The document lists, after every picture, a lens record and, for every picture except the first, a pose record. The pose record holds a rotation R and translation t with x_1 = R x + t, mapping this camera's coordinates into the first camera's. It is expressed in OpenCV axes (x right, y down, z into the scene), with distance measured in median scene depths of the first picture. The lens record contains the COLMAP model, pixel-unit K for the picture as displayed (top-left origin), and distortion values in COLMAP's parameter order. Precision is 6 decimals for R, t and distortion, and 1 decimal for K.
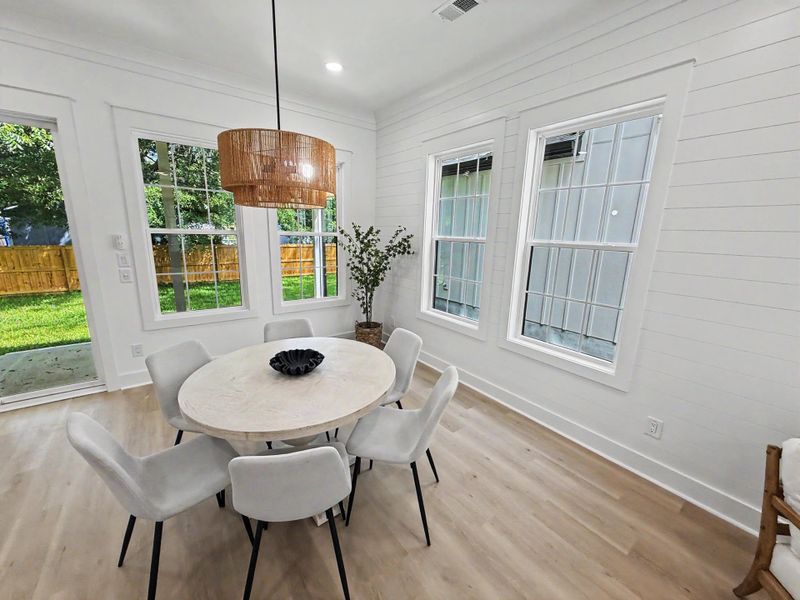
lens RADIAL K [[318.0, 0, 398.3], [0, 318.0, 299.8], [0, 0, 1]] dist [-0.001850, 0.000740]
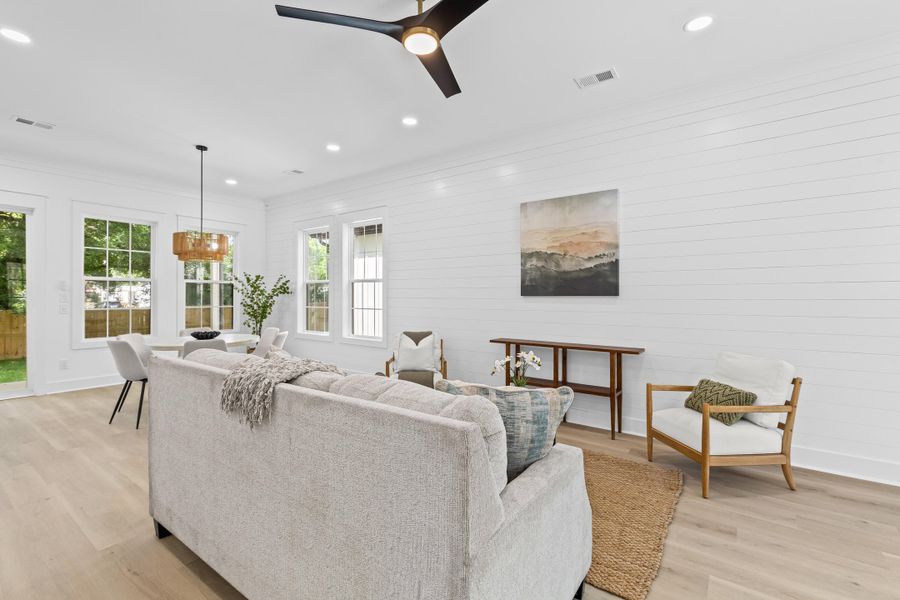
lens RADIAL K [[405.1, 0, 453.7], [0, 405.1, 294.7], [0, 0, 1]] dist [0.007769, -0.001359]
pose [[0.957509, -0.025829, 0.287246, 0.224656], [0.085540, 0.976600, -0.197323, 0.288955], [-0.275427, 0.213509, 0.937312, -0.931307]]
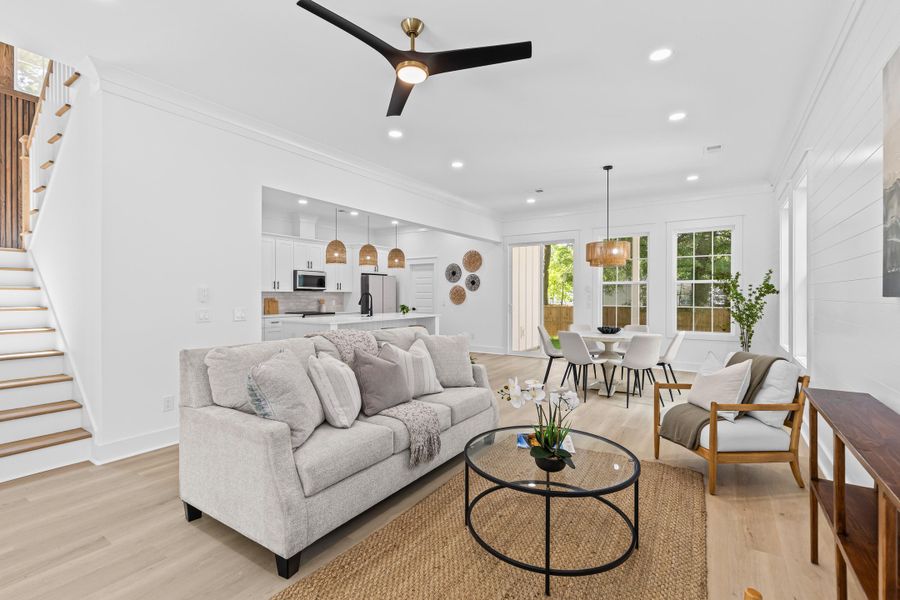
lens RADIAL K [[405.1, 0, 453.5], [0, 405.1, 295.3], [0, 0, 1]] dist [0.007769, -0.001359]
pose [[0.334463, -0.027411, -0.942010, 1.015484], [-0.190913, 0.976881, -0.096210, 0.219063], [0.922869, 0.212021, 0.321497, -0.511623]]
